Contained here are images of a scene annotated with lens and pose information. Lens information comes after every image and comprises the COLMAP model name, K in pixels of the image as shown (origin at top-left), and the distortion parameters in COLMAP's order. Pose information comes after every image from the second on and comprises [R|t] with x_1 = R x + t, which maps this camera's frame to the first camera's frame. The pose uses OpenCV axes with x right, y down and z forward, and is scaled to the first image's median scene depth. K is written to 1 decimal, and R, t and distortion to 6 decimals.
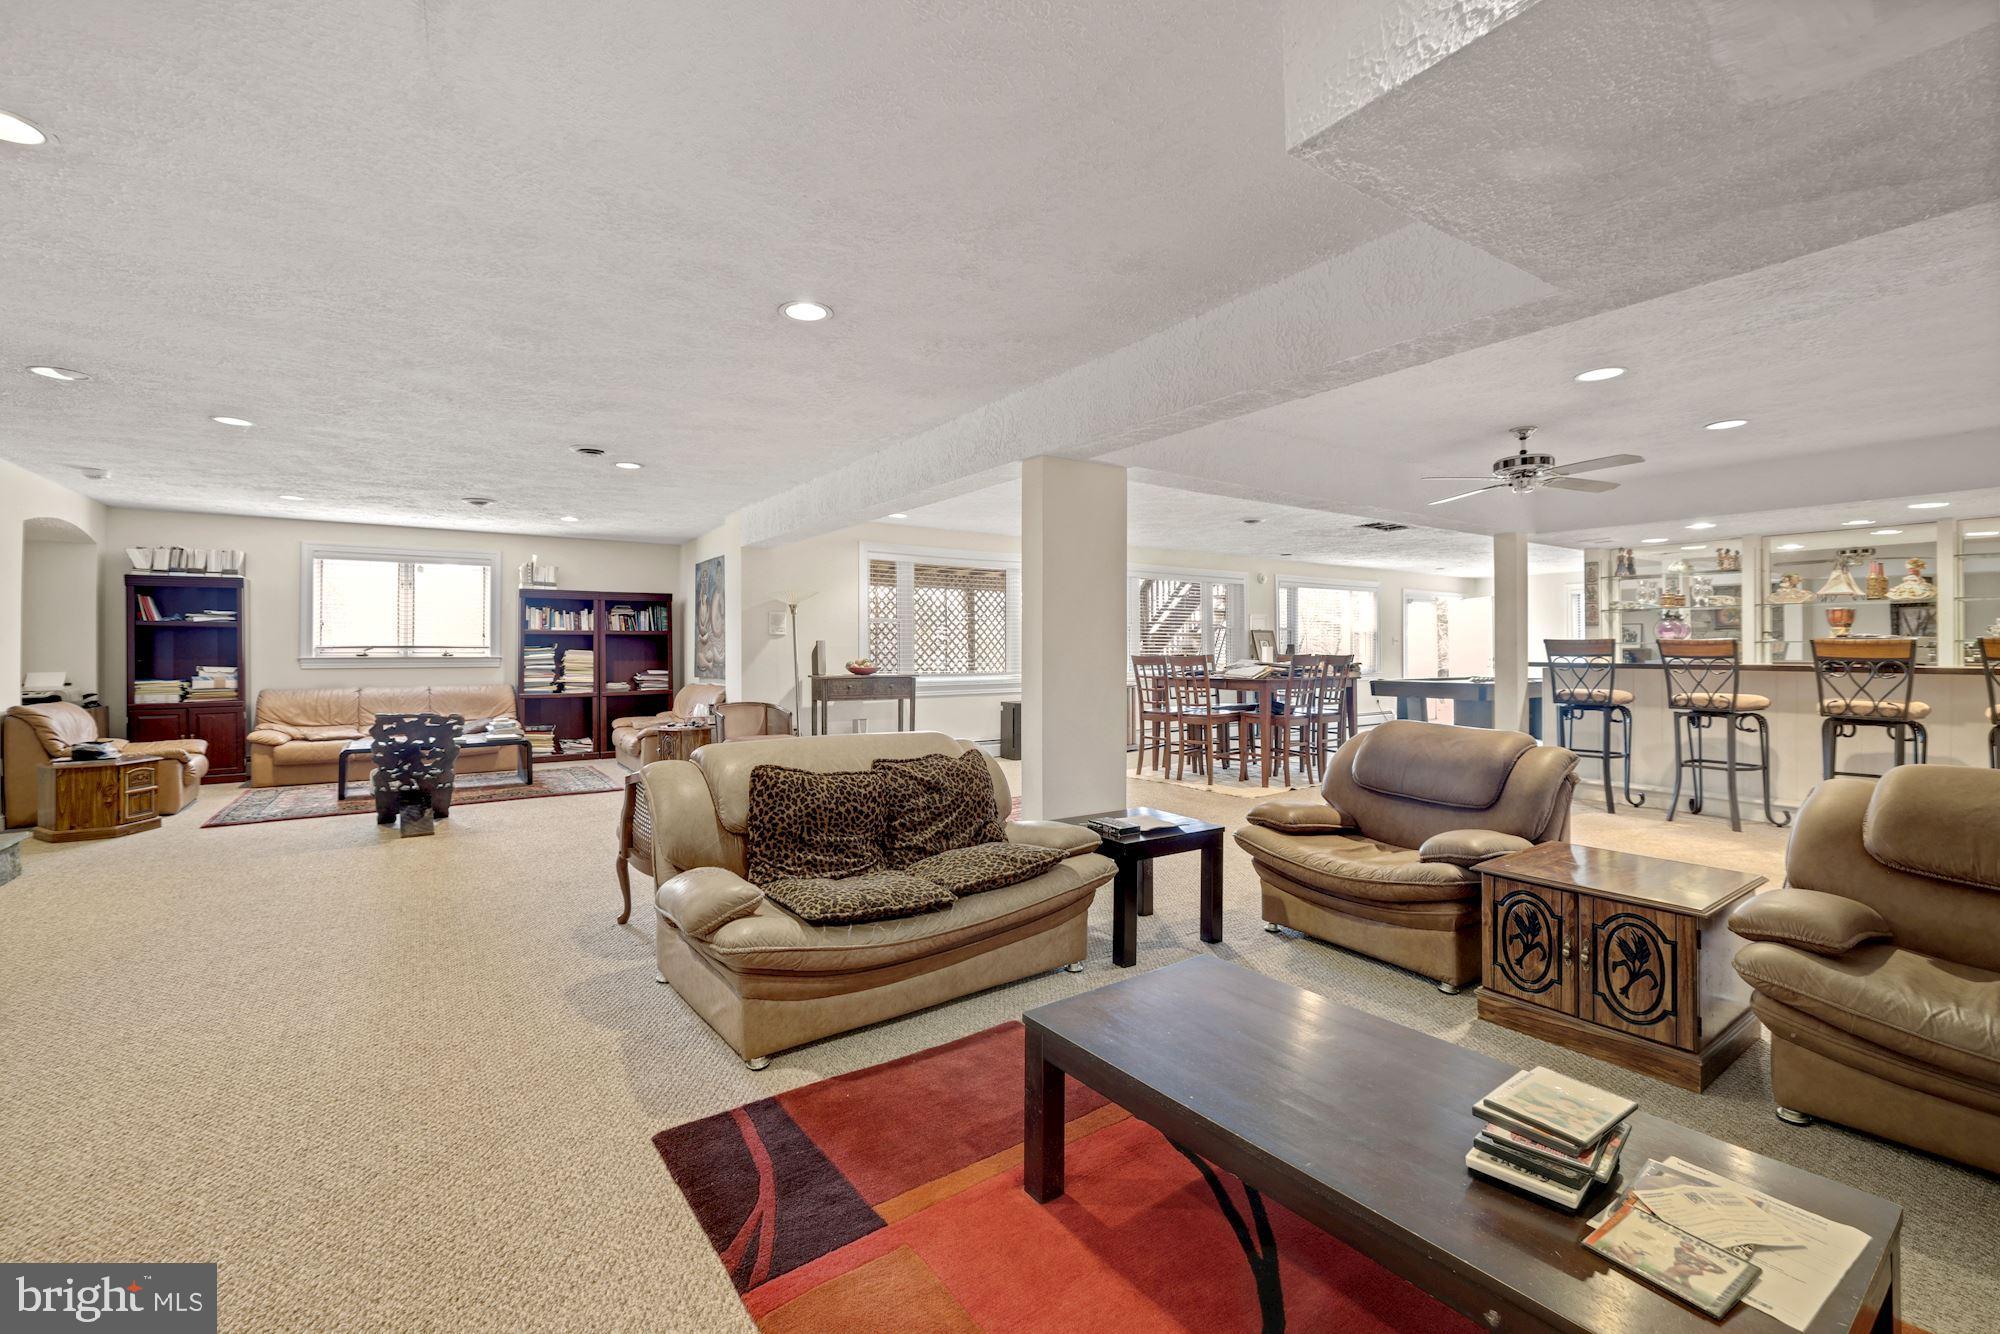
lens RADIAL K [[847.8, 0, 1001.6], [0, 847.8, 656.2], [0, 0, 1]] dist [-0.002599, 0.001537]
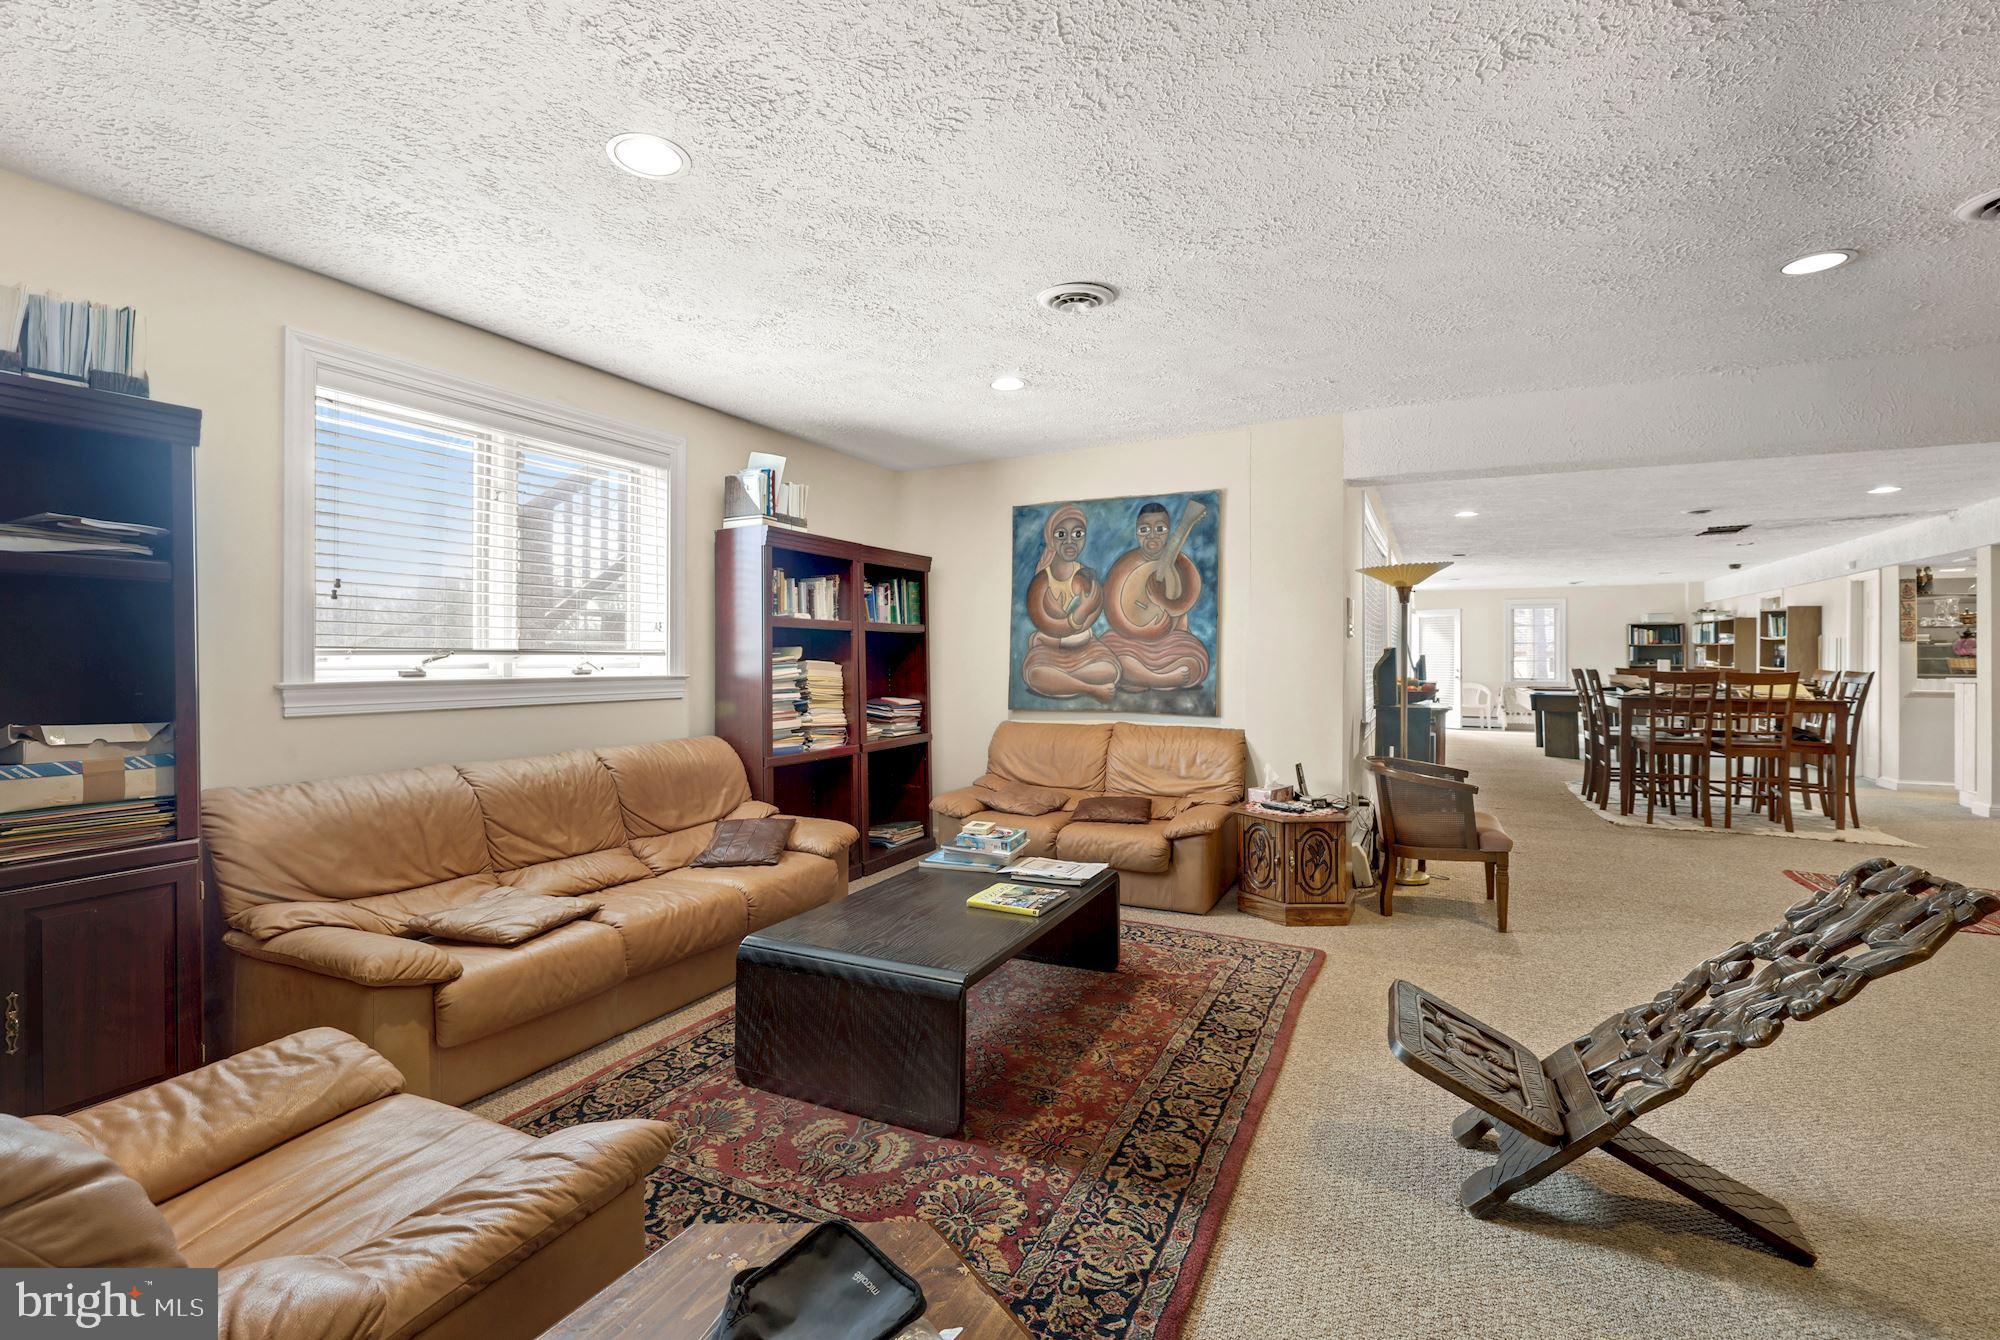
lens RADIAL K [[847.8, 0, 996.8], [0, 847.8, 659.4], [0, 0, 1]] dist [-0.002599, 0.001537]
pose [[0.899458, 0.005626, 0.436970, -0.708145], [-0.004108, 0.999982, -0.004420, -0.007193], [-0.436987, 0.002181, 0.899465, 0.569024]]
